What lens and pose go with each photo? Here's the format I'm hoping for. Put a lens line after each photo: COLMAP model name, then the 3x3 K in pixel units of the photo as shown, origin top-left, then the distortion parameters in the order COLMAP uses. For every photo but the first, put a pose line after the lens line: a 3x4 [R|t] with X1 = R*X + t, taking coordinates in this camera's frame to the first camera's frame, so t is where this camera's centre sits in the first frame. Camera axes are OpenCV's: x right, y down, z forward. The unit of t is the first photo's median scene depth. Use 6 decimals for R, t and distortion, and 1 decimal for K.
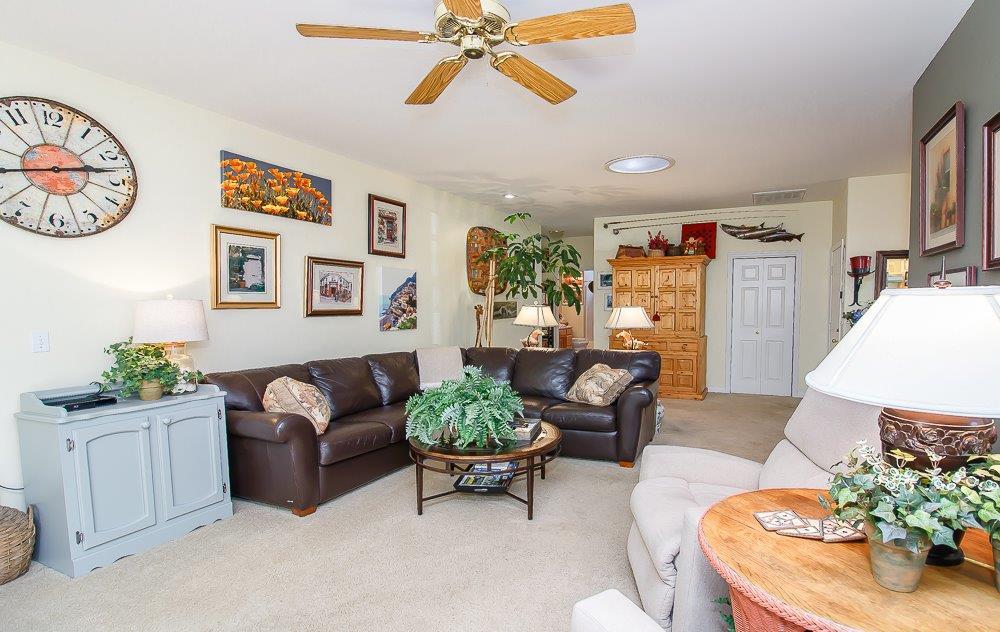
lens RADIAL K [[488.1, 0, 500.0], [0, 488.1, 316.0], [0, 0, 1]] dist [-0.000369, -0.000474]
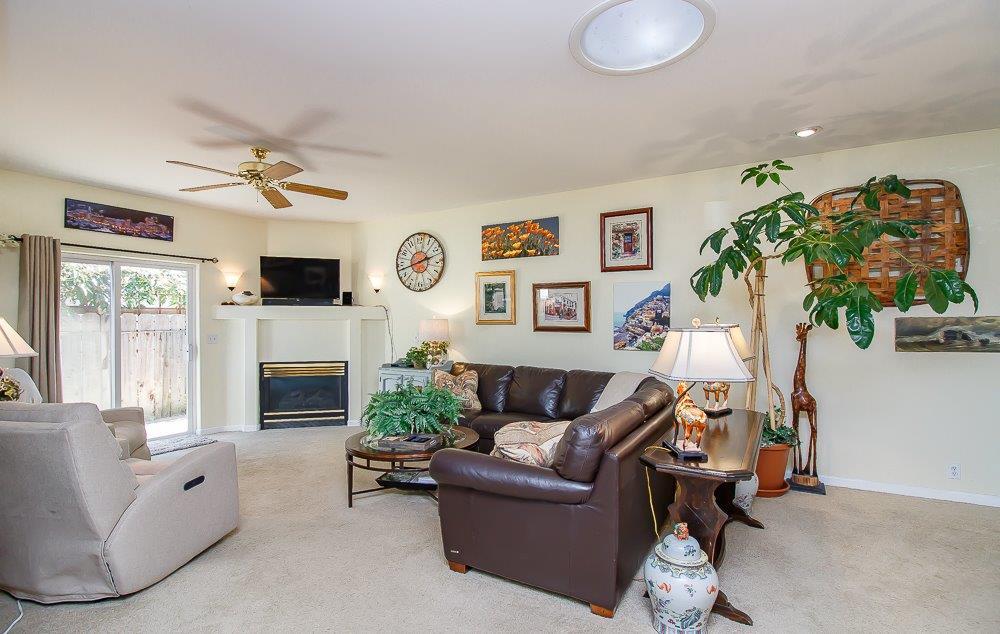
lens RADIAL K [[488.1, 0, 500.0], [0, 488.1, 317.0], [0, 0, 1]] dist [-0.000369, -0.000474]
pose [[-0.050586, -0.014352, -0.998617, 0.794572], [-0.028984, 0.999497, -0.012896, -0.015322], [0.998299, 0.028292, -0.050977, 0.884590]]
